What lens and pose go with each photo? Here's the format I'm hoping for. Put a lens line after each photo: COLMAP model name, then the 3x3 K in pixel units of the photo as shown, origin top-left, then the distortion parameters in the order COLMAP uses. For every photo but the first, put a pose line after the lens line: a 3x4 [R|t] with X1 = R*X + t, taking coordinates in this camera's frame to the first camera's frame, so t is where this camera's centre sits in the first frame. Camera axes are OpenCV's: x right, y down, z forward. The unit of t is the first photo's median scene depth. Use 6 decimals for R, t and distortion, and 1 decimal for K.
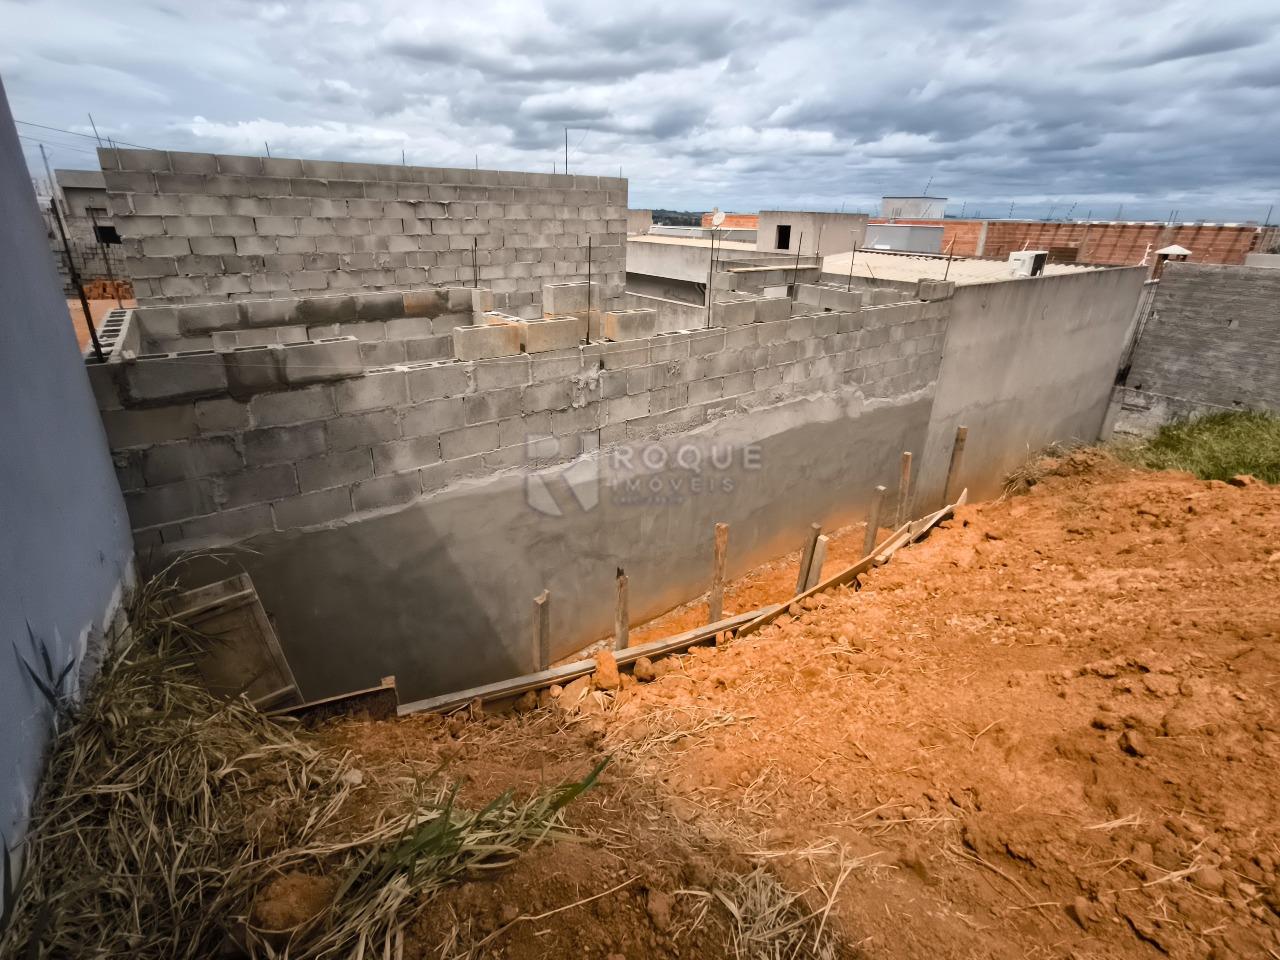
lens RADIAL K [[561.7, 0, 607.7], [0, 561.7, 455.8], [0, 0, 1]] dist [-0.001966, -0.001503]
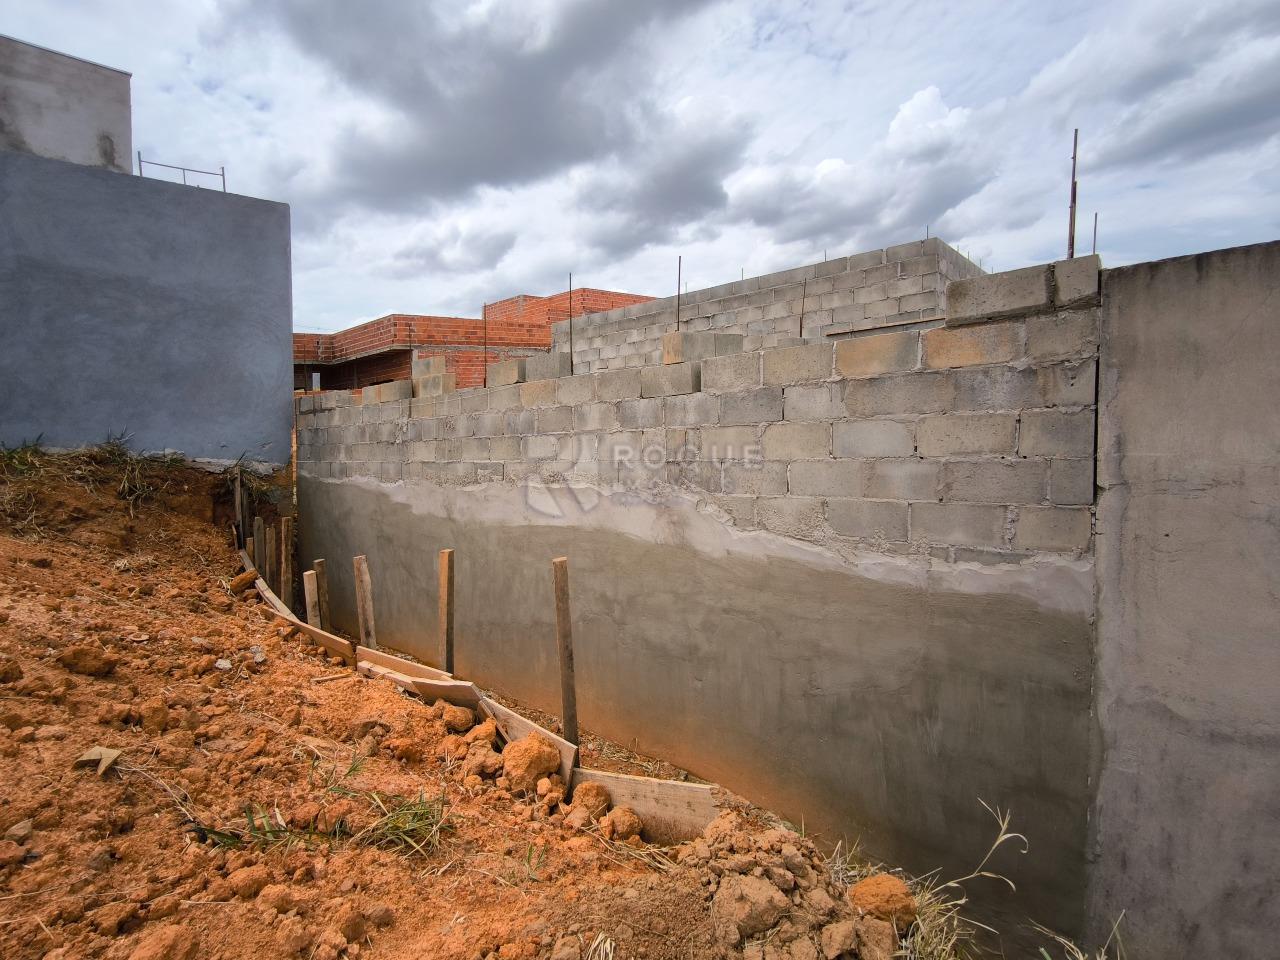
lens RADIAL K [[593.3, 0, 656.9], [0, 593.3, 459.5], [0, 0, 1]] dist [-0.004028, 0.002459]
pose [[0.272379, 0.047251, -0.961029, 0.901074], [-0.300104, 0.953142, -0.038194, -0.109910], [0.914192, 0.298812, 0.273796, 0.721561]]
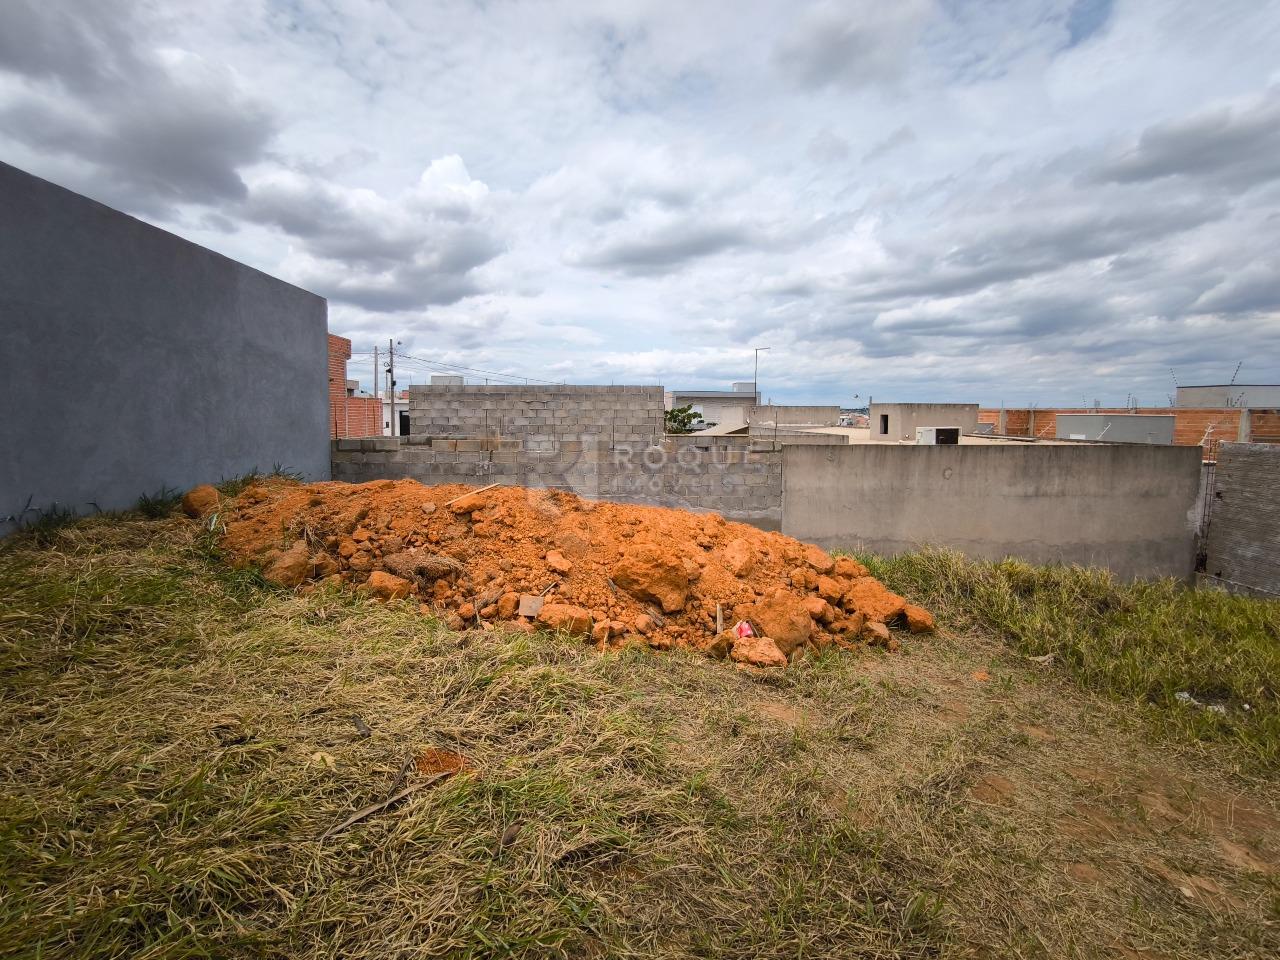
lens RADIAL K [[560.7, 0, 616.6], [0, 560.7, 457.8], [0, 0, 1]] dist [0.002491, -0.000360]
pose [[0.841235, 0.029130, -0.539884, 1.078034], [-0.203916, 0.941899, -0.266916, 0.226764], [0.500741, 0.334631, 0.798299, -0.412721]]
